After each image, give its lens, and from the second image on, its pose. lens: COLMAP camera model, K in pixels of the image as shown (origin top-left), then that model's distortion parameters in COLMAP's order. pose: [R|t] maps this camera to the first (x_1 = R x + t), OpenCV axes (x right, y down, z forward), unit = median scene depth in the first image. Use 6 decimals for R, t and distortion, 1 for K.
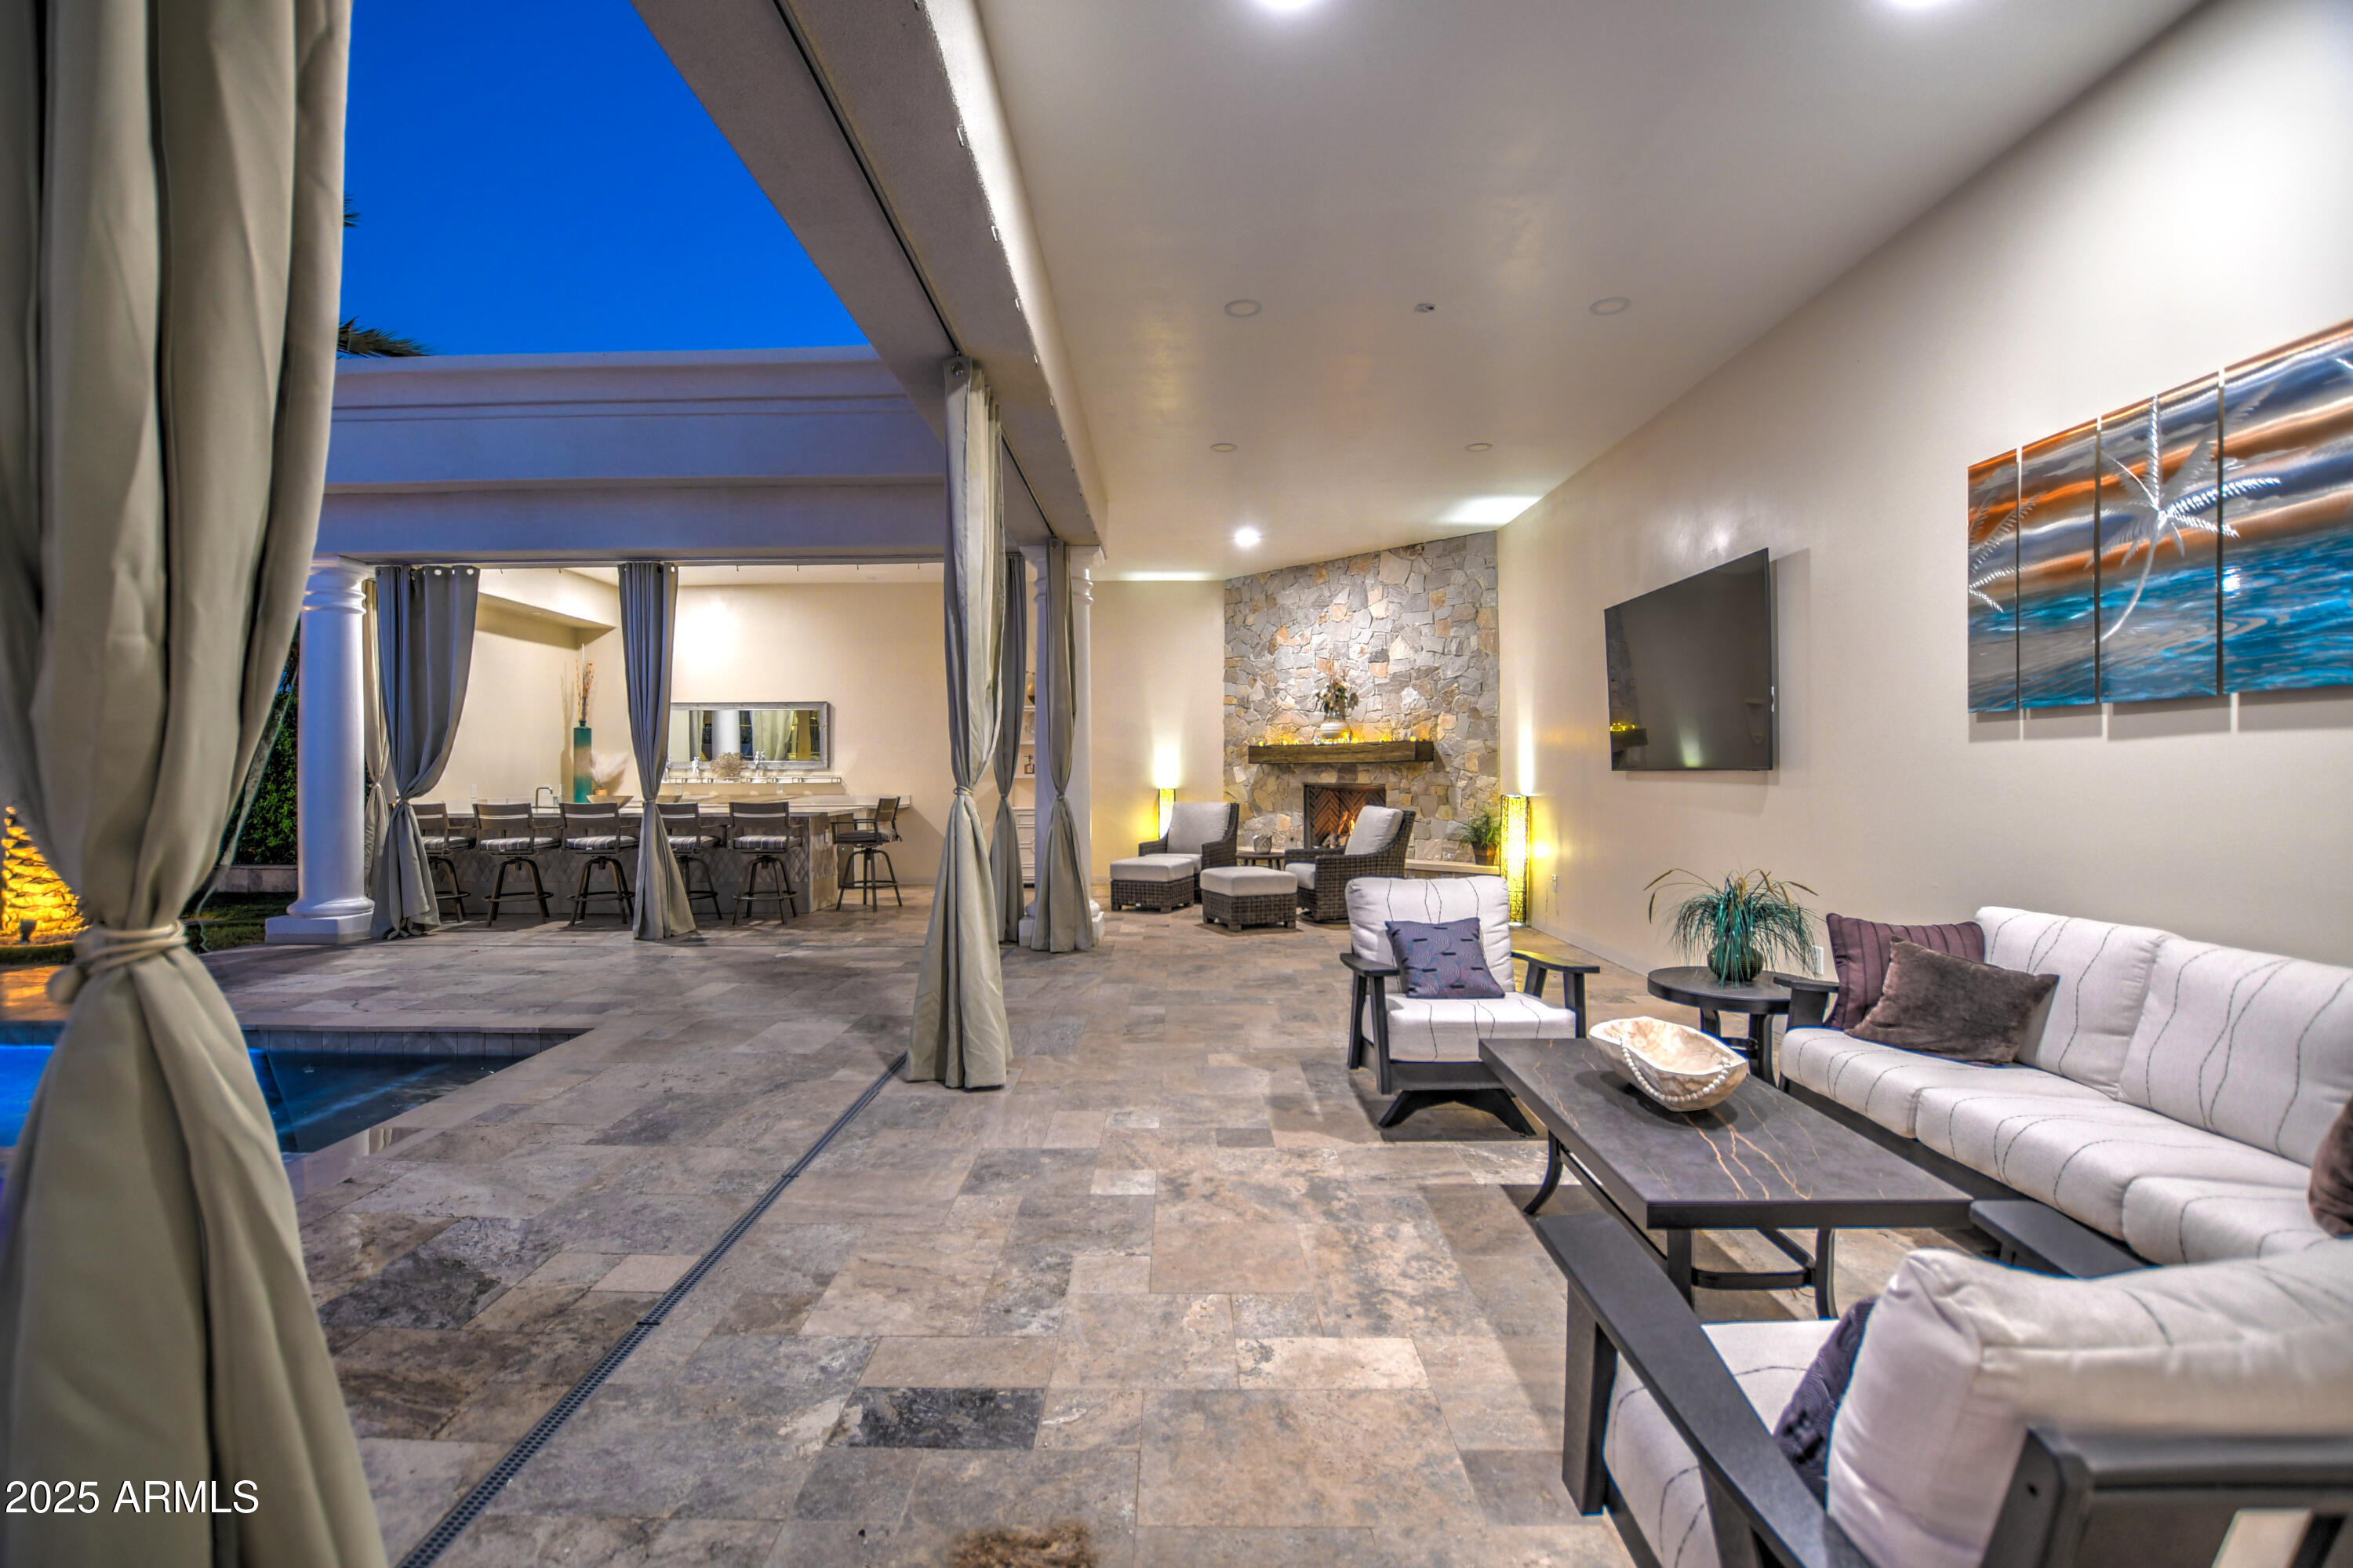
lens RADIAL K [[1043.8, 0, 1169.2], [0, 1043.8, 783.9], [0, 0, 1]] dist [-0.032008, 0.003261]
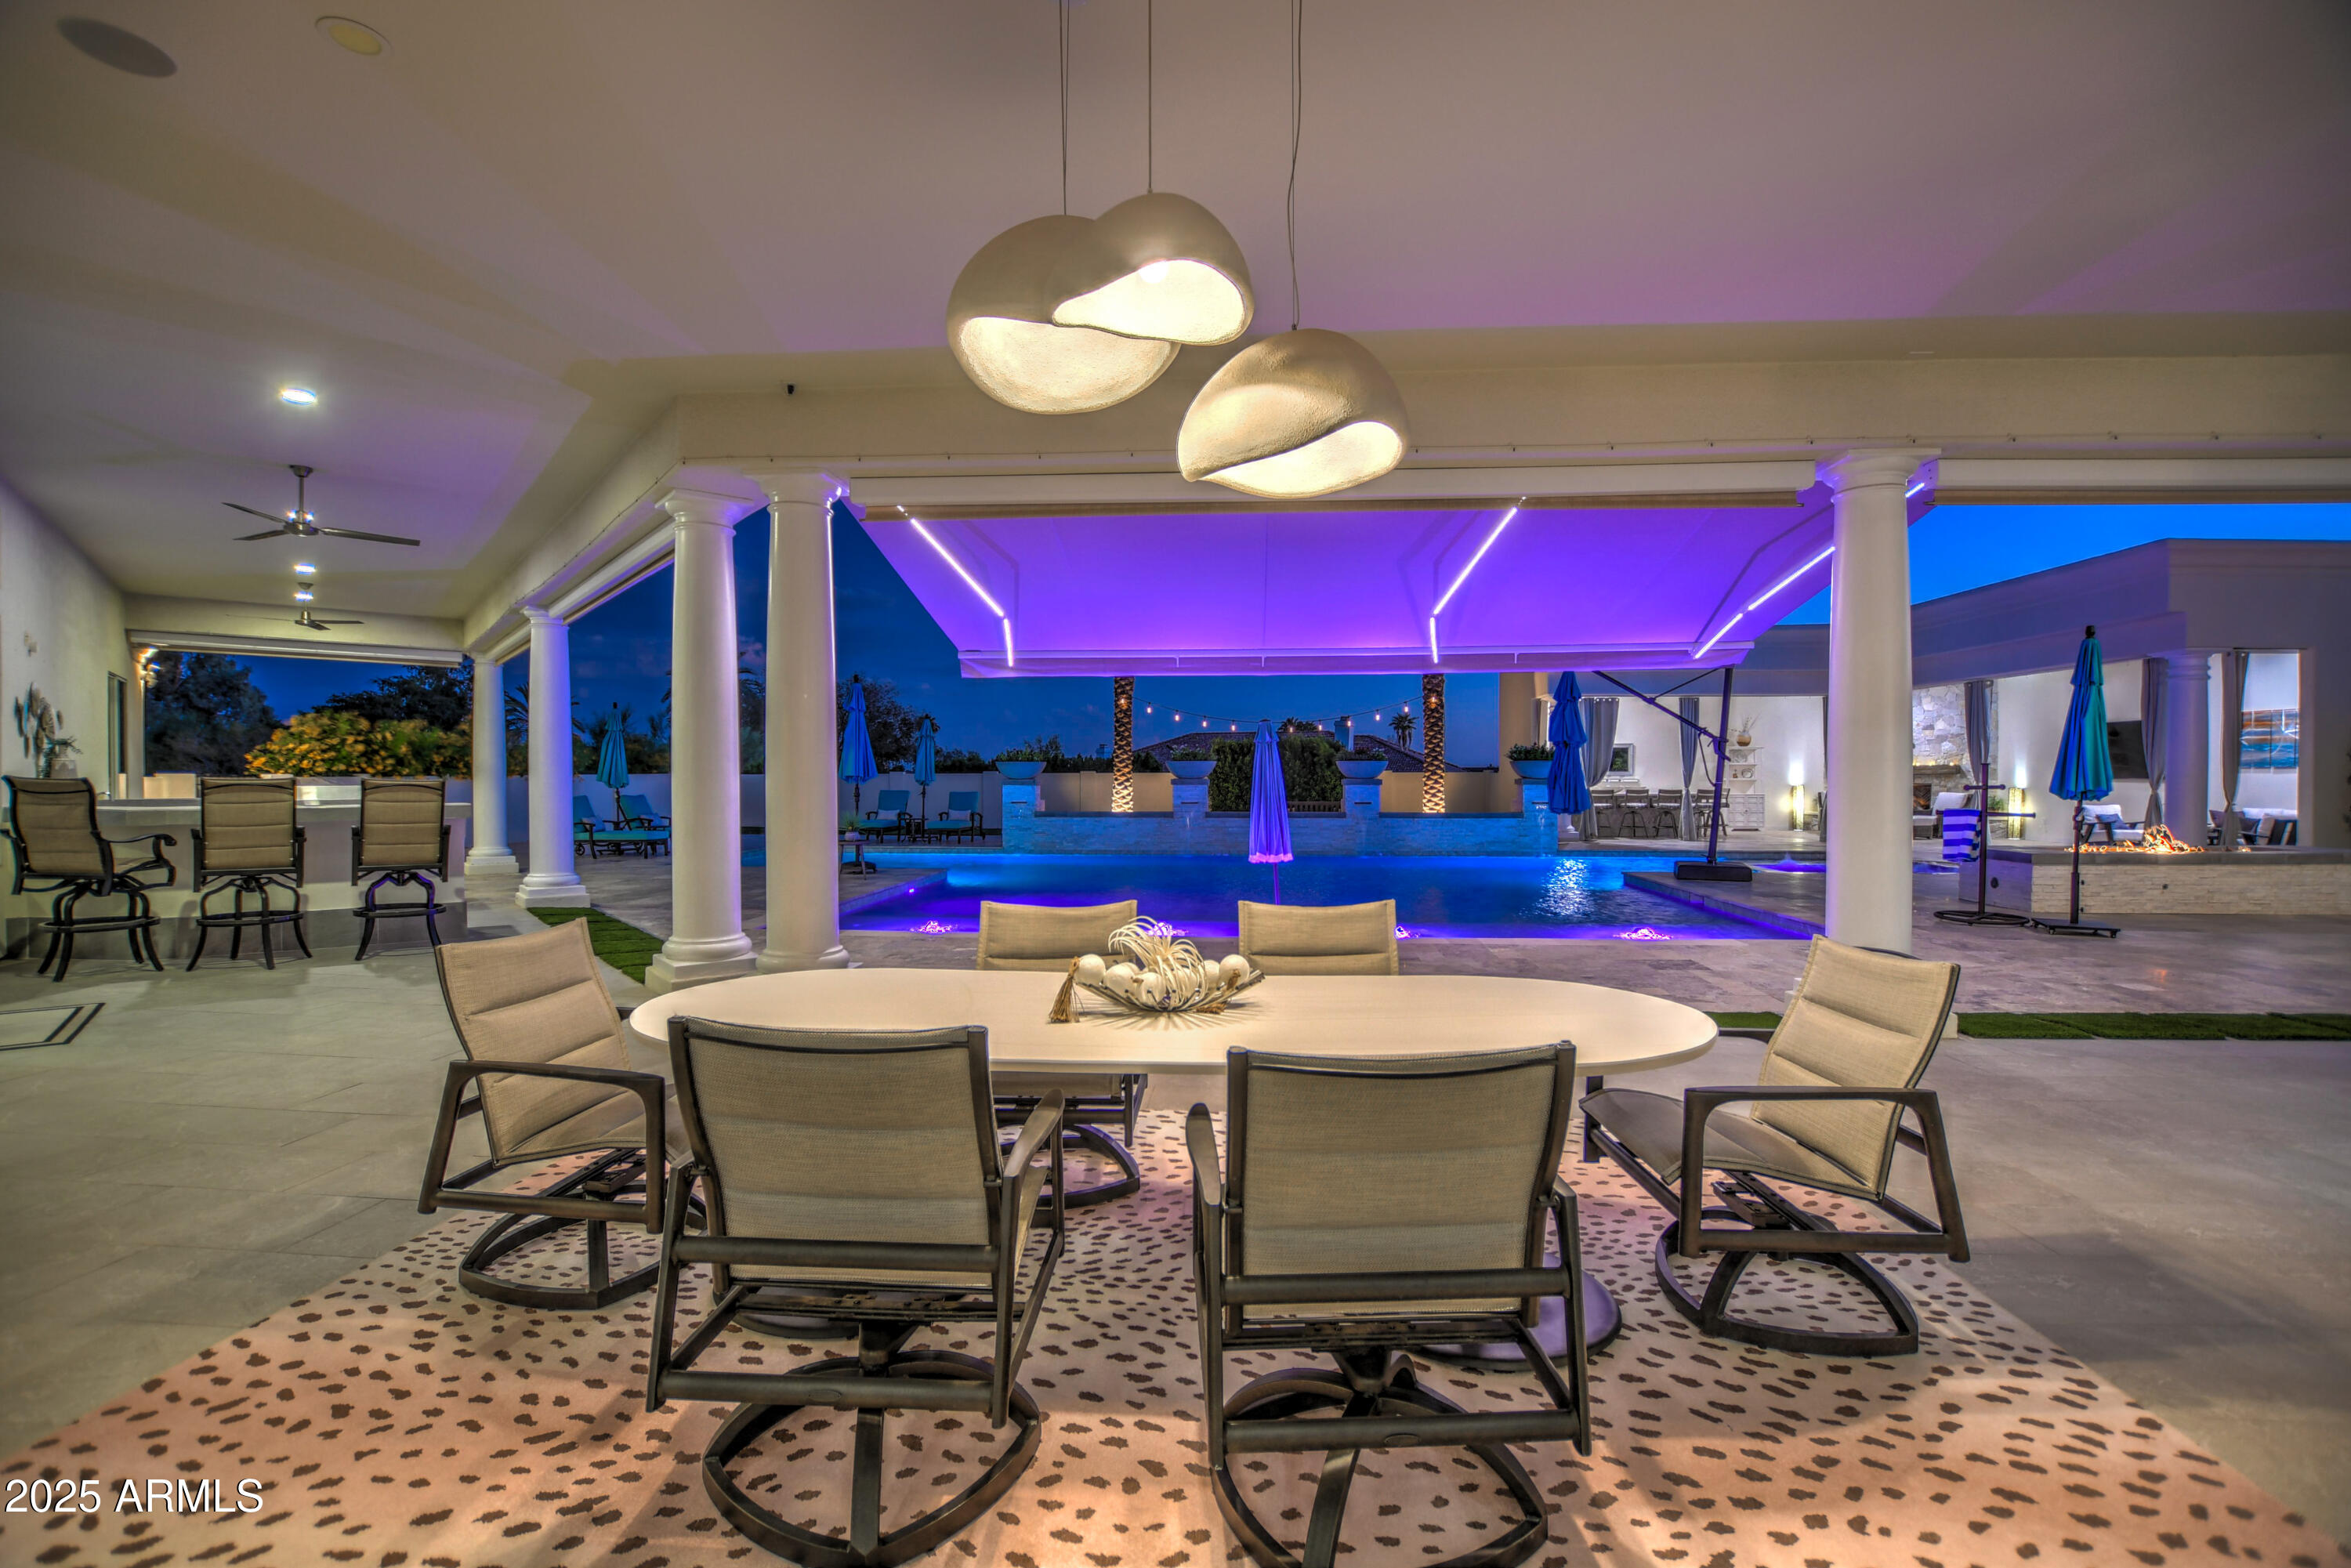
lens RADIAL K [[1042.8, 0, 1168.2], [0, 1042.8, 783.9], [0, 0, 1]] dist [-0.032008, 0.003261]
pose [[0.997347, 0.003906, -0.072694, -1.350568], [-0.003985, 0.999992, -0.000947, 0.010654], [0.072690, 0.001234, 0.997354, -1.419150]]
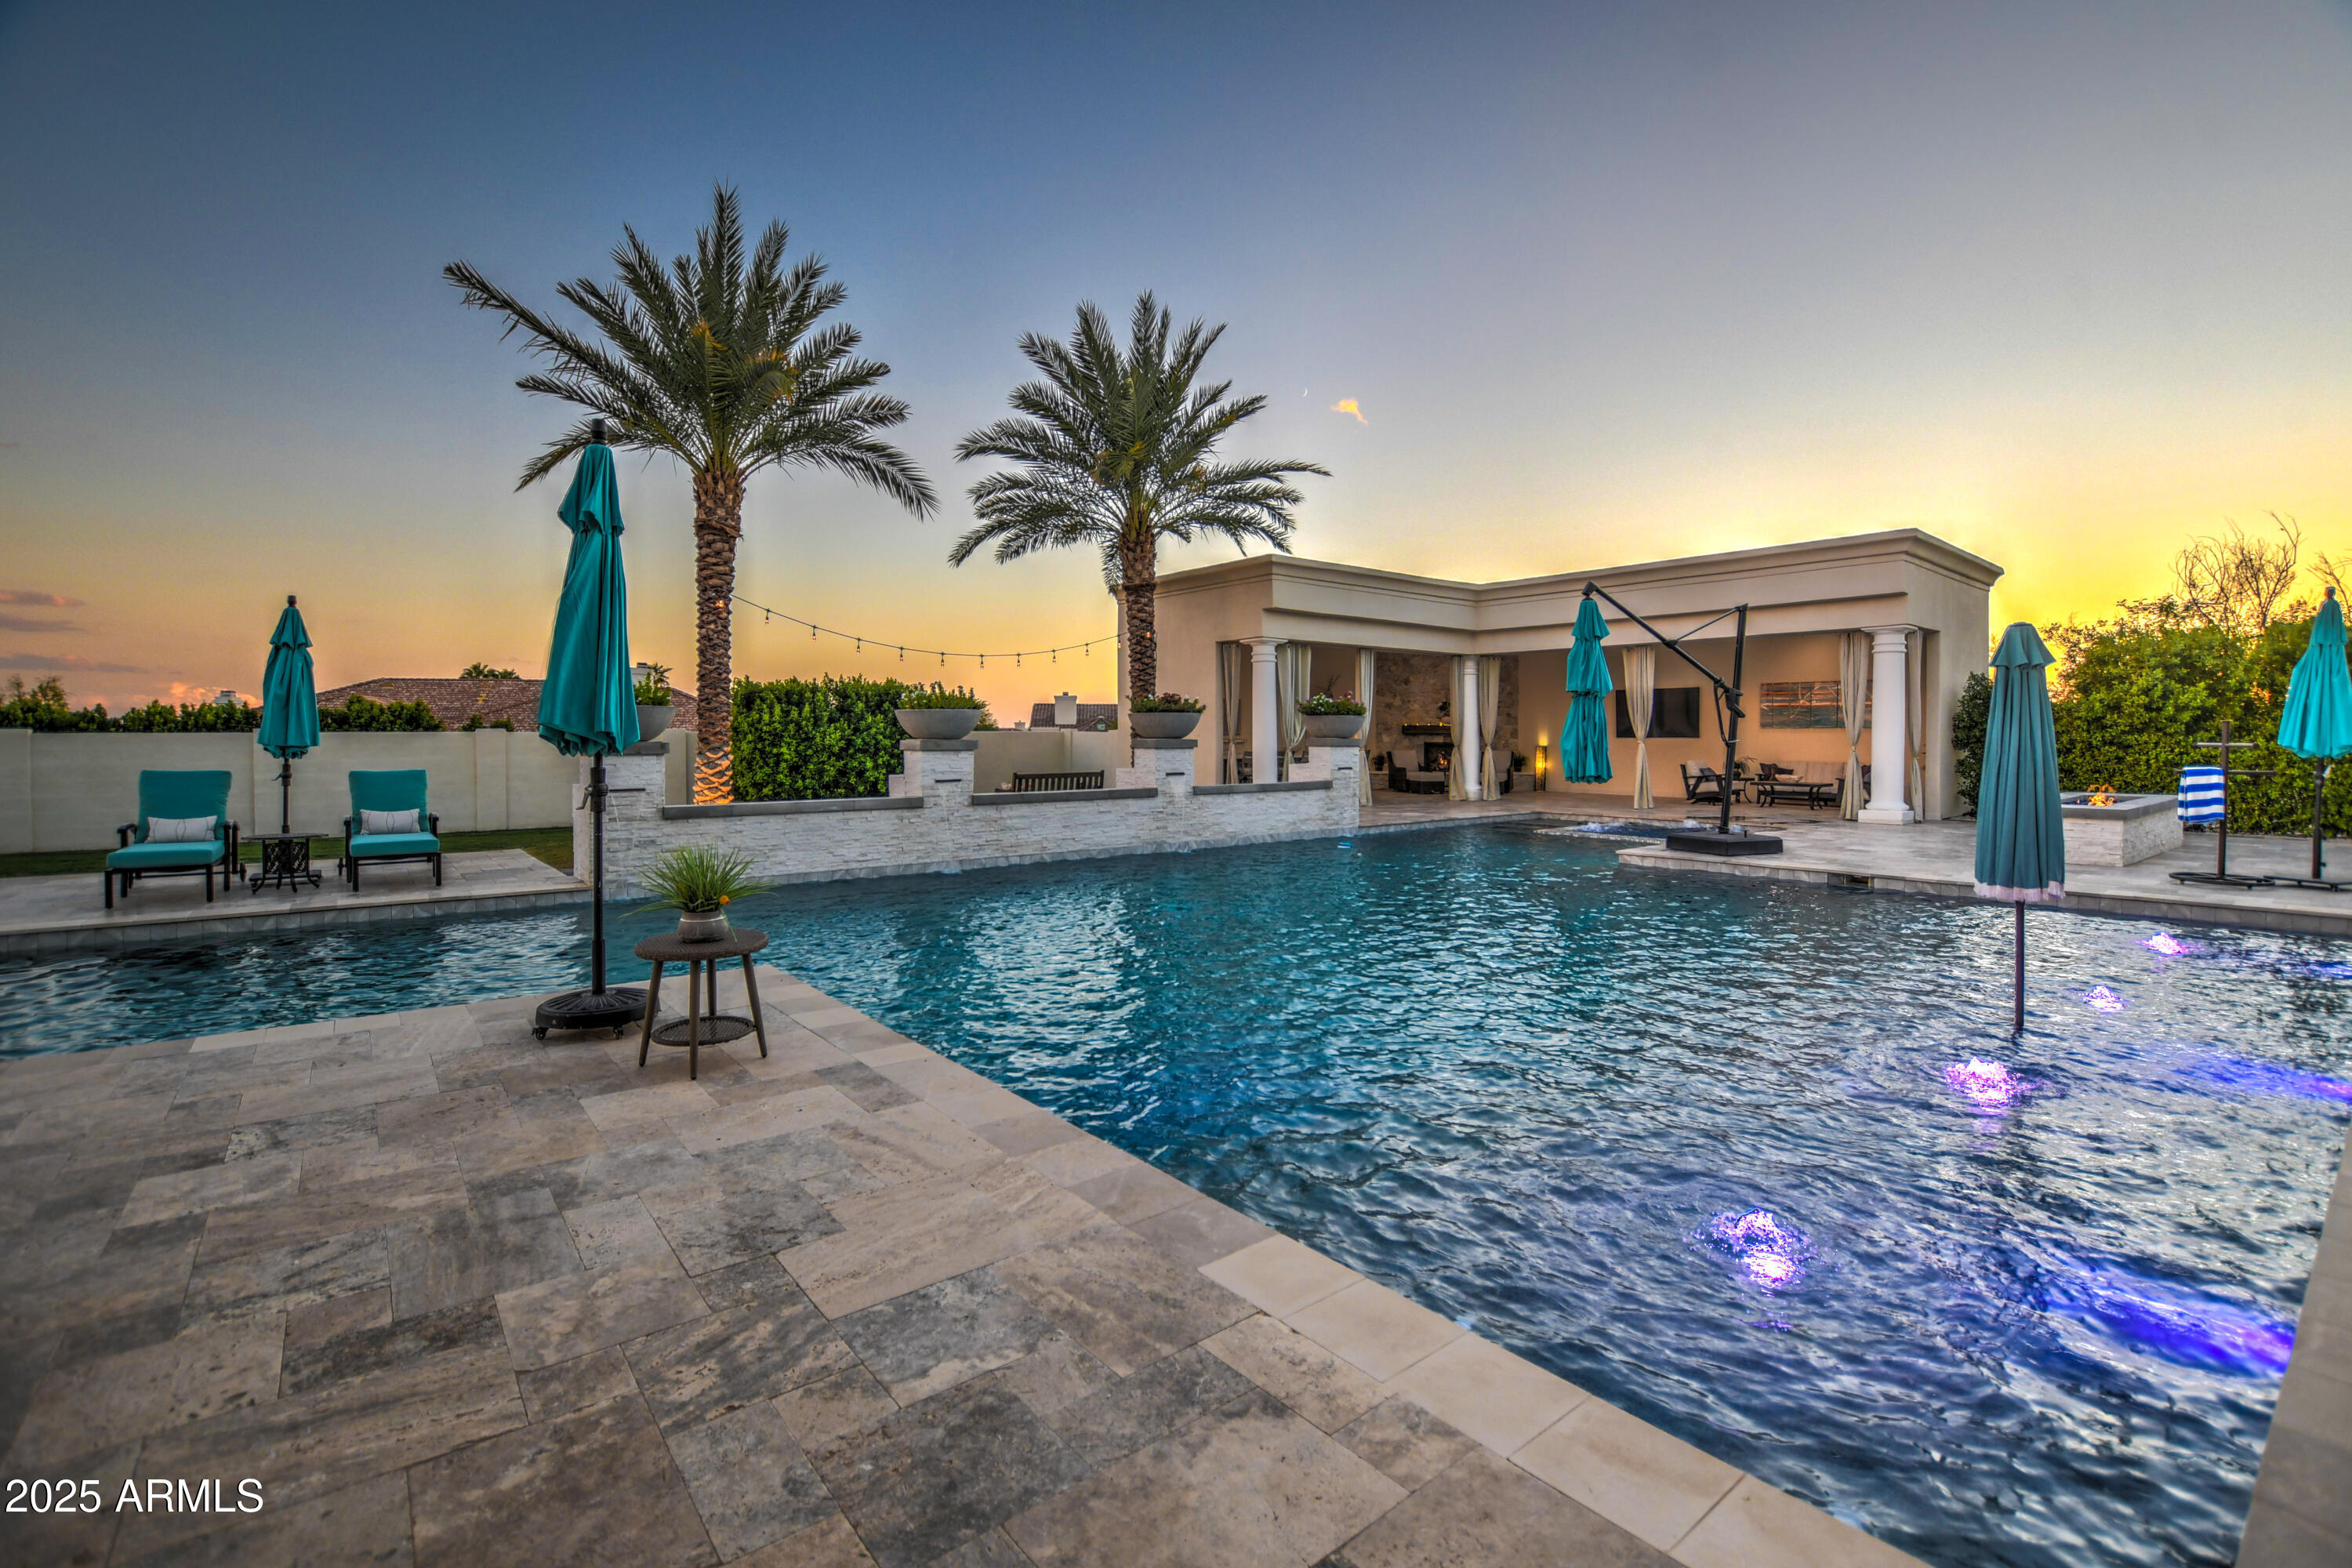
lens RADIAL K [[1056.1, 0, 1176.3], [0, 1056.1, 755.1], [0, 0, 1]] dist [-0.029493, 0.000363]
pose [[0.771803, -0.009259, 0.635795, -2.004676], [0.004429, 0.999948, 0.009186, 0.005724], [-0.635847, -0.004274, 0.771803, -0.520463]]
